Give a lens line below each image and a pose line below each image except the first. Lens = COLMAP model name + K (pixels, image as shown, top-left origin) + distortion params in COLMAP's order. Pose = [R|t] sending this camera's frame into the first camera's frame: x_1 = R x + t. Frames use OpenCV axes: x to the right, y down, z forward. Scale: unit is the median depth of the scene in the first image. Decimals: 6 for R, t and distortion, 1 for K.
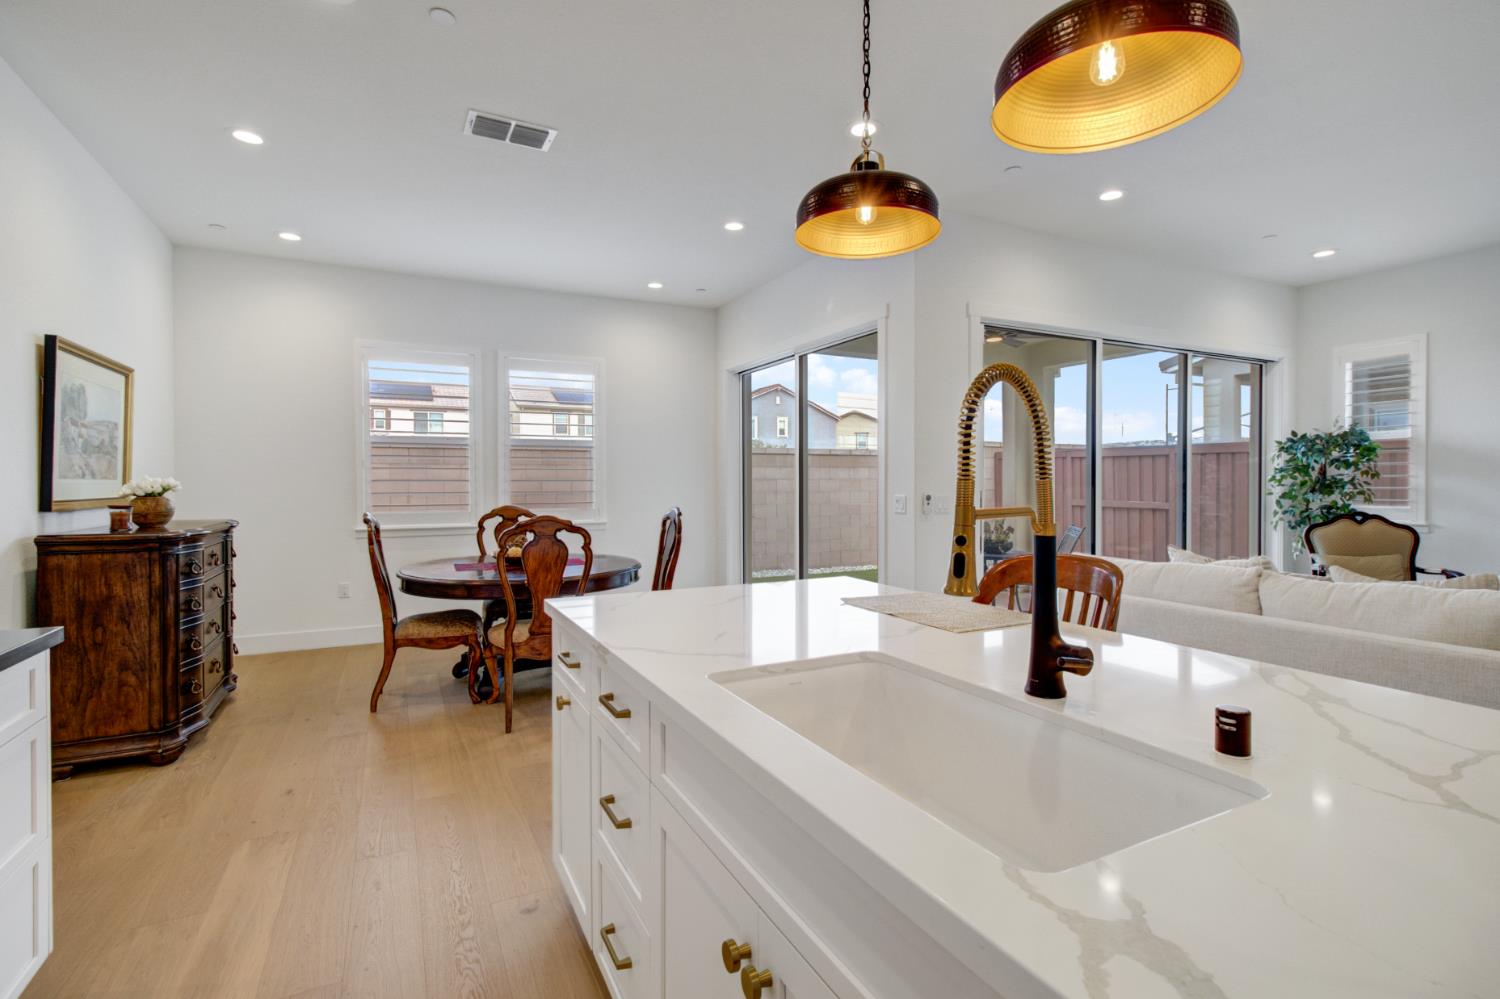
lens RADIAL K [[705.3, 0, 758.5], [0, 705.3, 490.5], [0, 0, 1]] dist [0.002715, 0.000348]
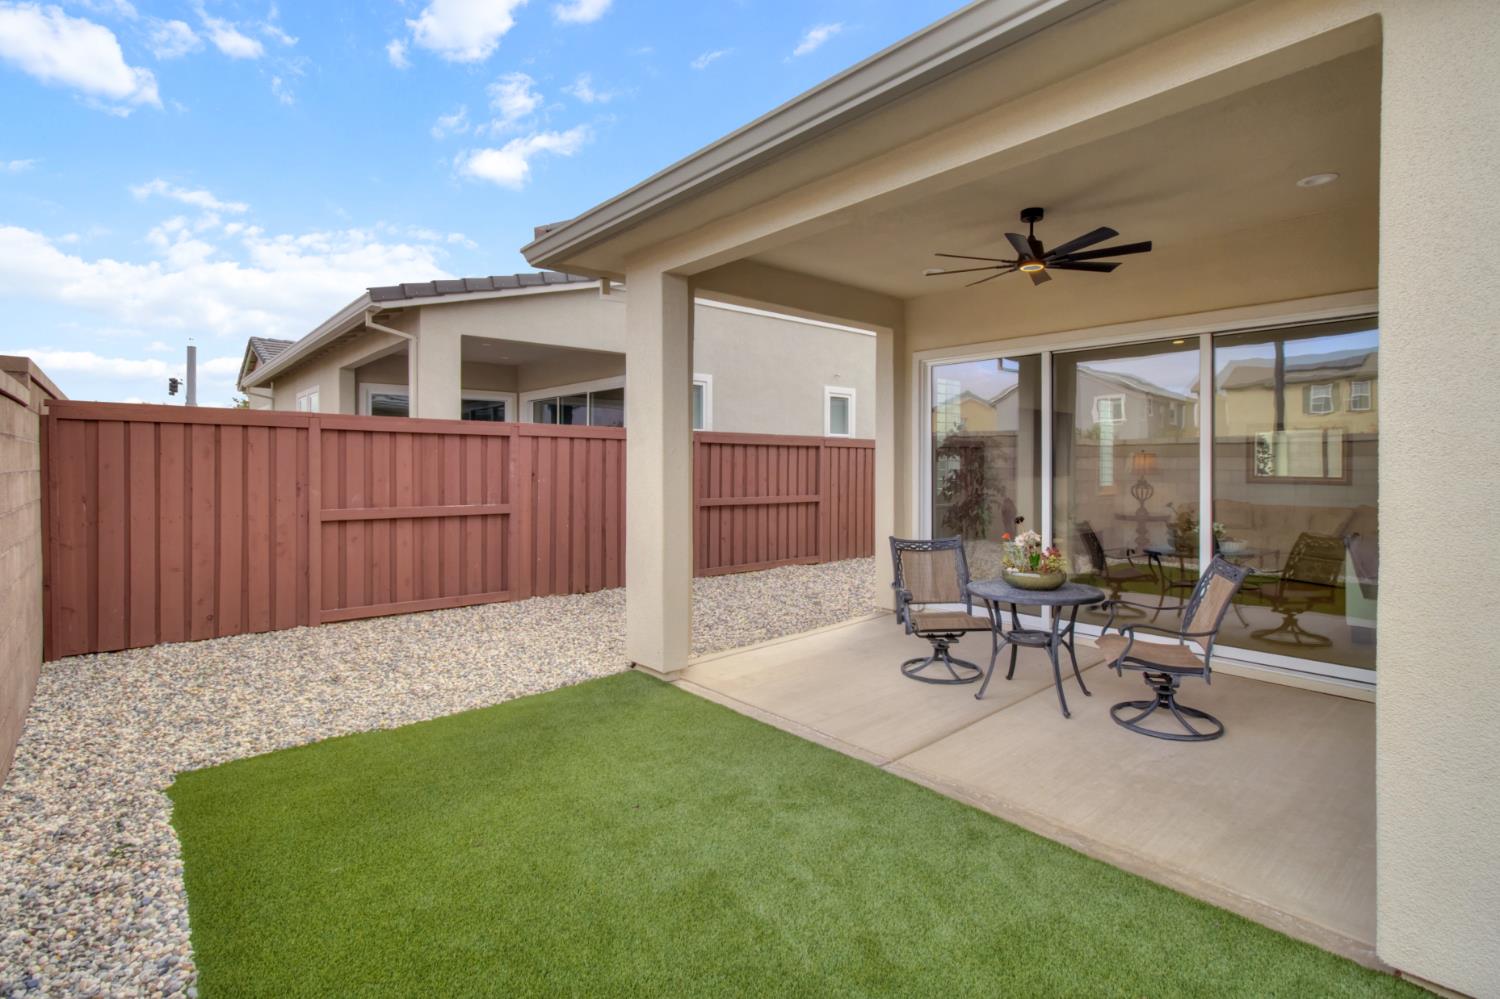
lens RADIAL K [[691.1, 0, 754.0], [0, 691.1, 476.0], [0, 0, 1]] dist [0.001197, 0.000009]
pose [[-0.292738, 0.000164, 0.956193, -0.397988], [0.019037, 0.999803, 0.005656, -0.024990], [-0.956003, 0.019859, -0.292683, 2.368440]]
